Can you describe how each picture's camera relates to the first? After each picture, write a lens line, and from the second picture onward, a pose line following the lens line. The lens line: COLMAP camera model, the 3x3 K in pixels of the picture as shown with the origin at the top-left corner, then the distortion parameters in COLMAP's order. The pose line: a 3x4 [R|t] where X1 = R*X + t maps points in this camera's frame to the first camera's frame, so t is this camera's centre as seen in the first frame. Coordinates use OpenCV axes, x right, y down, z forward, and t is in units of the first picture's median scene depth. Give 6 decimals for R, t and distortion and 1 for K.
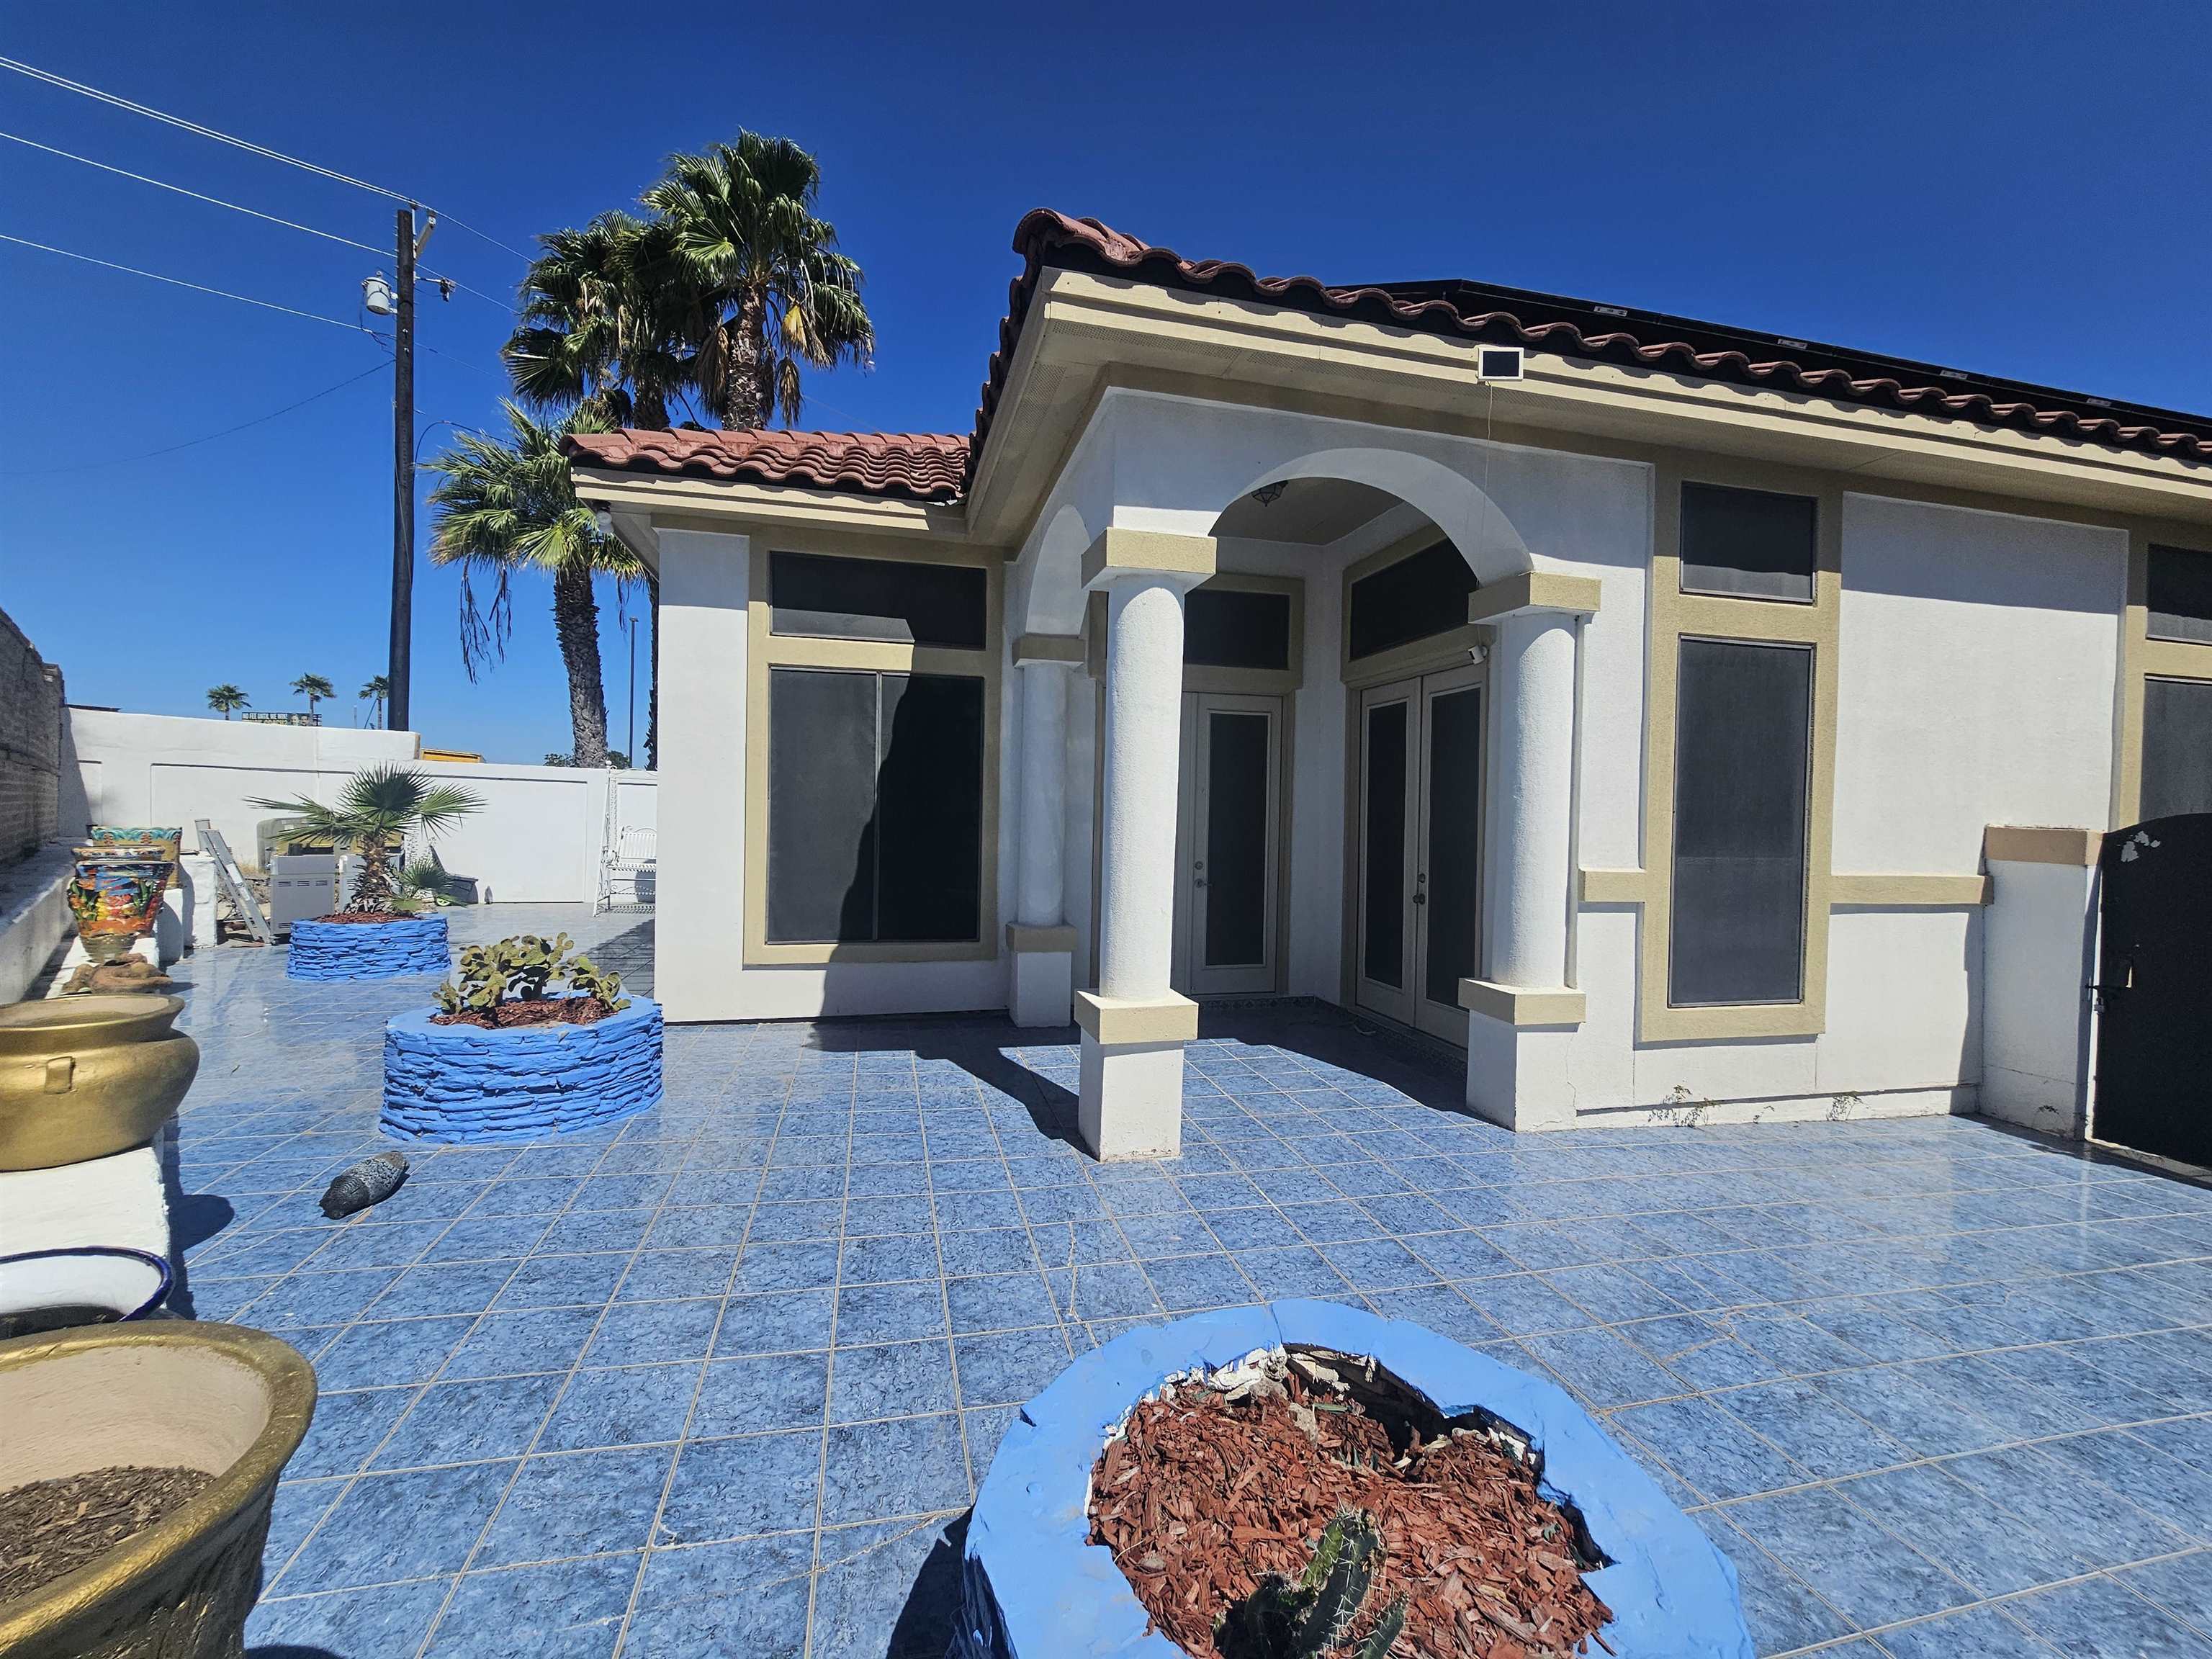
lens RADIAL K [[905.8, 0, 1107.9], [0, 905.8, 831.6], [0, 0, 1]] dist [-0.003924, 0.001958]
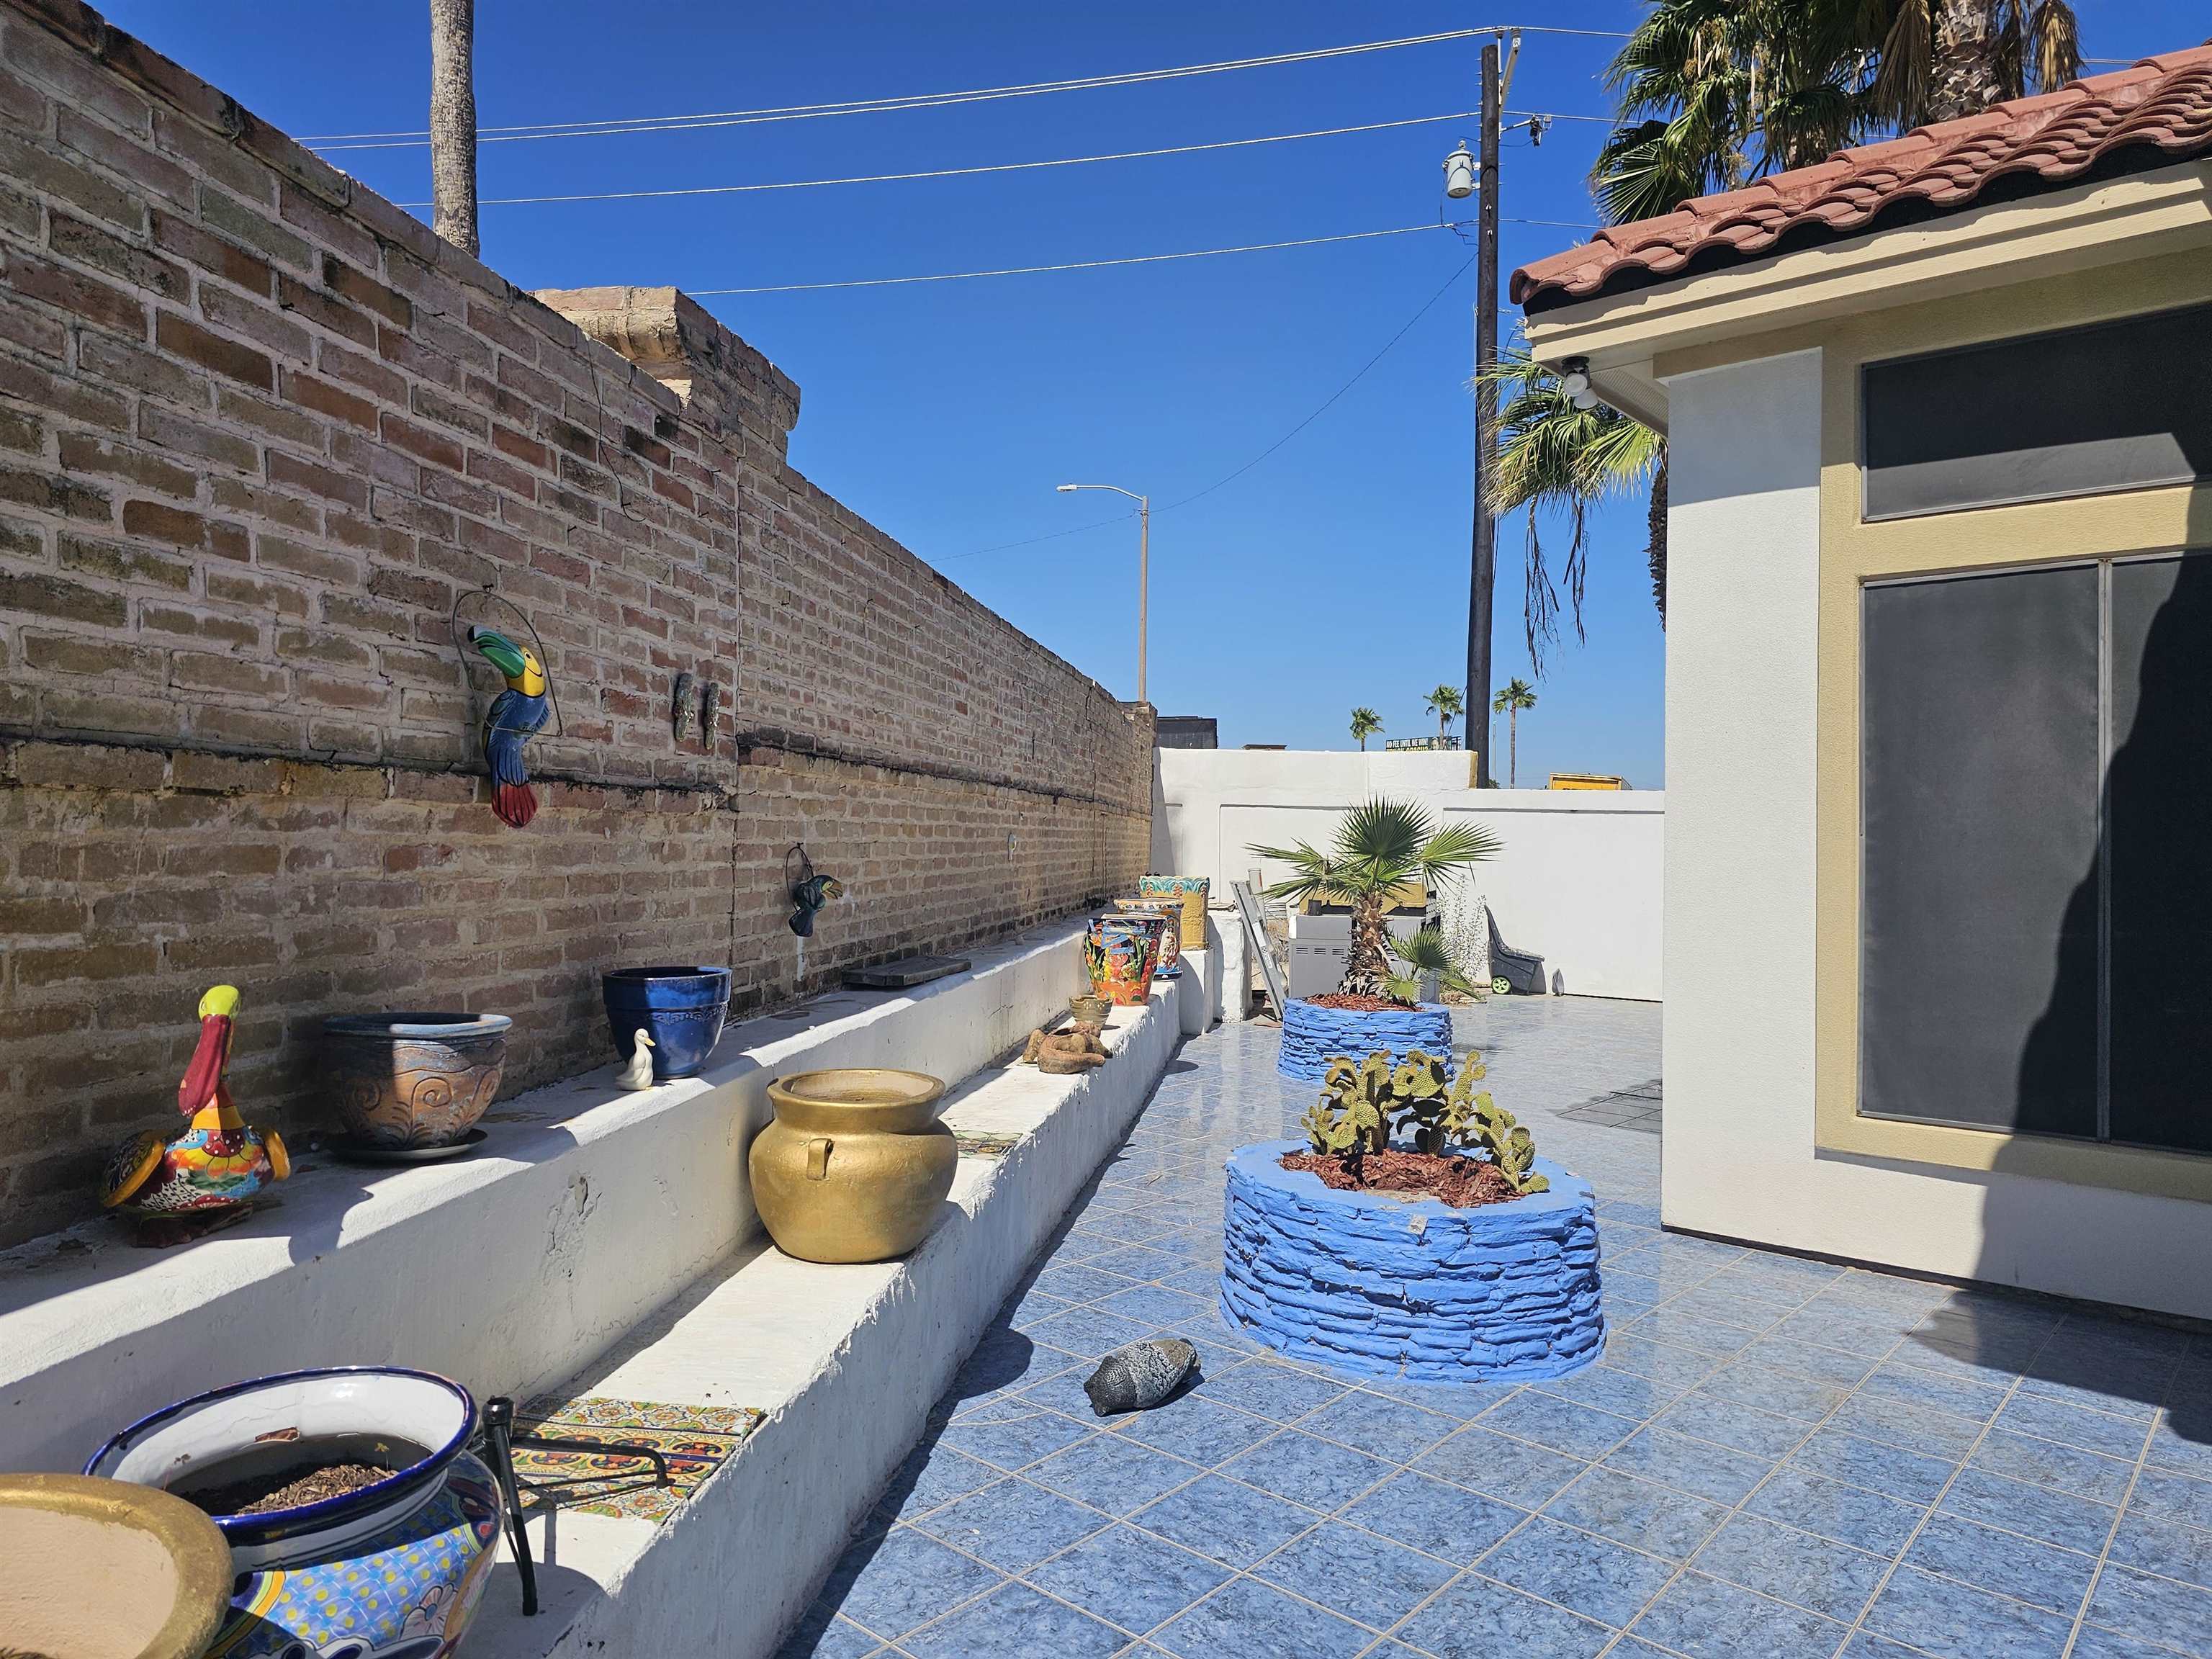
lens RADIAL K [[1496.3, 0, 1106.0], [0, 1496.3, 819.4], [0, 0, 1]] dist [0.046323, -0.037689]
pose [[0.588288, -0.021502, -0.808366, 0.078559], [-0.017904, 0.999055, -0.039604, -0.002868], [0.808453, 0.037772, 0.587347, 0.146514]]
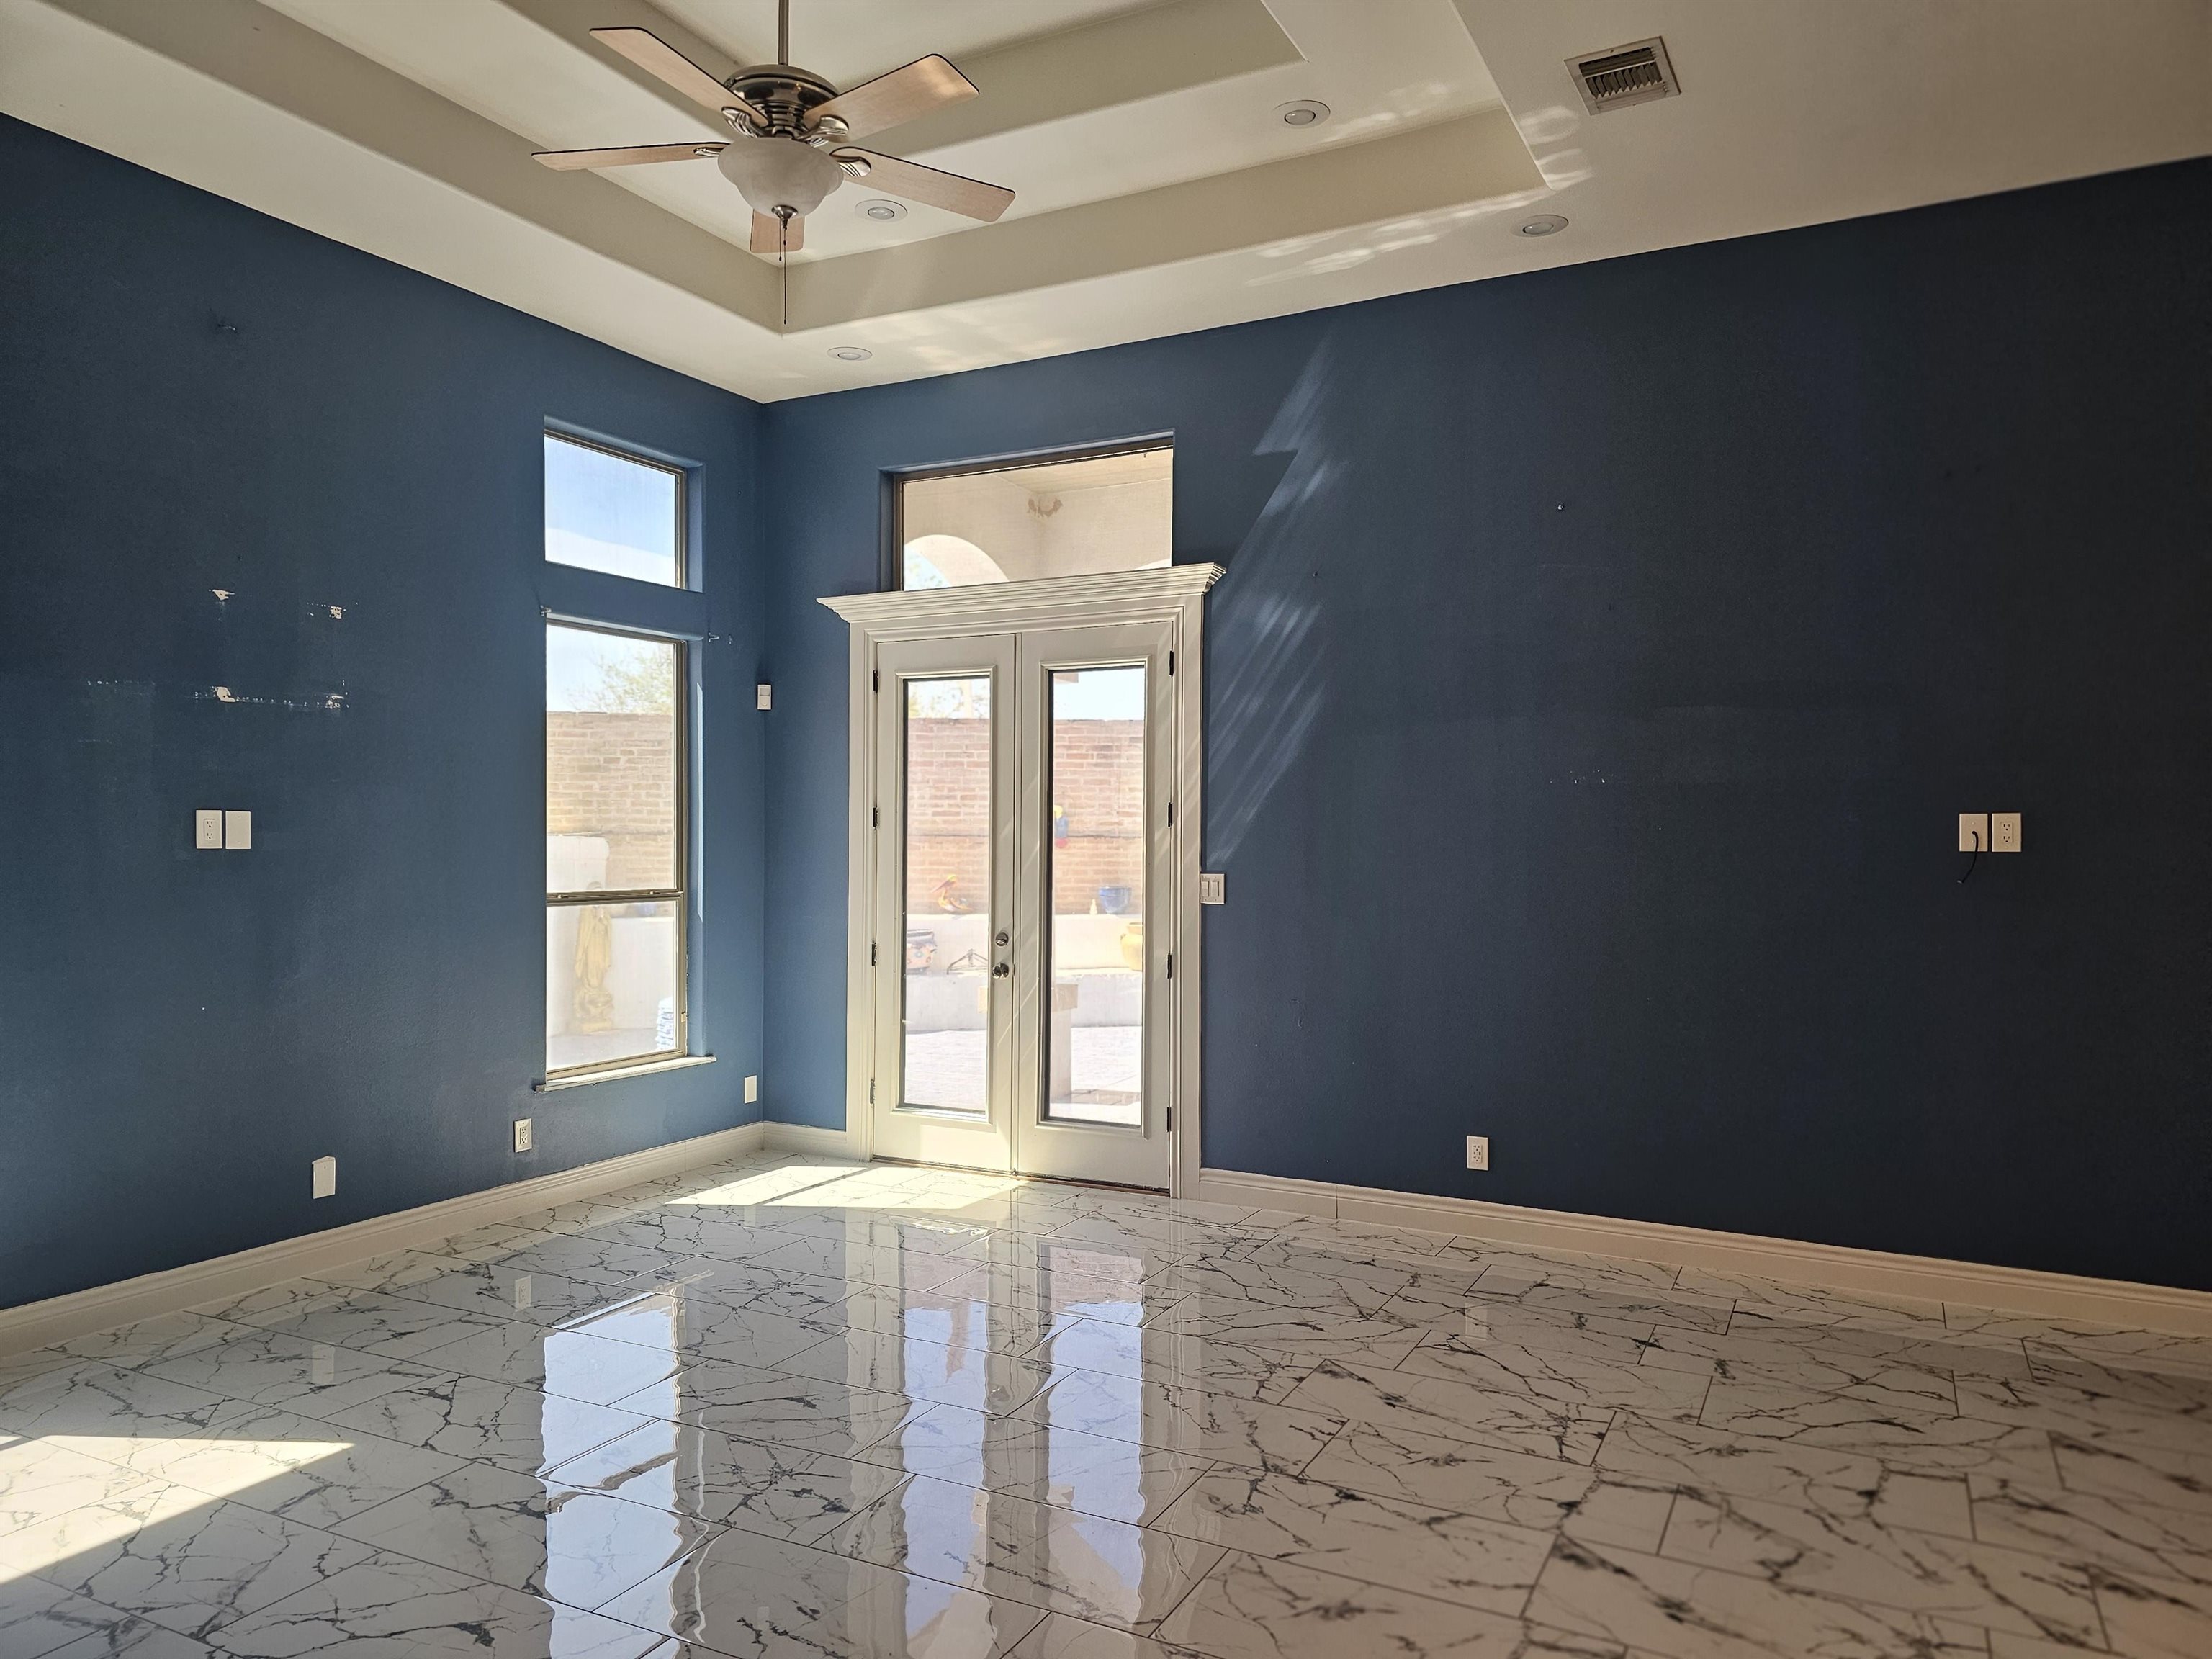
lens RADIAL K [[1496.3, 0, 1109.3], [0, 1496.3, 834.3], [0, 0, 1]] dist [0.046323, -0.037689]
pose [[-0.656898, -0.022702, -0.753638, 1.201295], [-0.030681, 0.999524, -0.003367, -0.034348], [0.753355, 0.020911, -0.657281, 1.852711]]
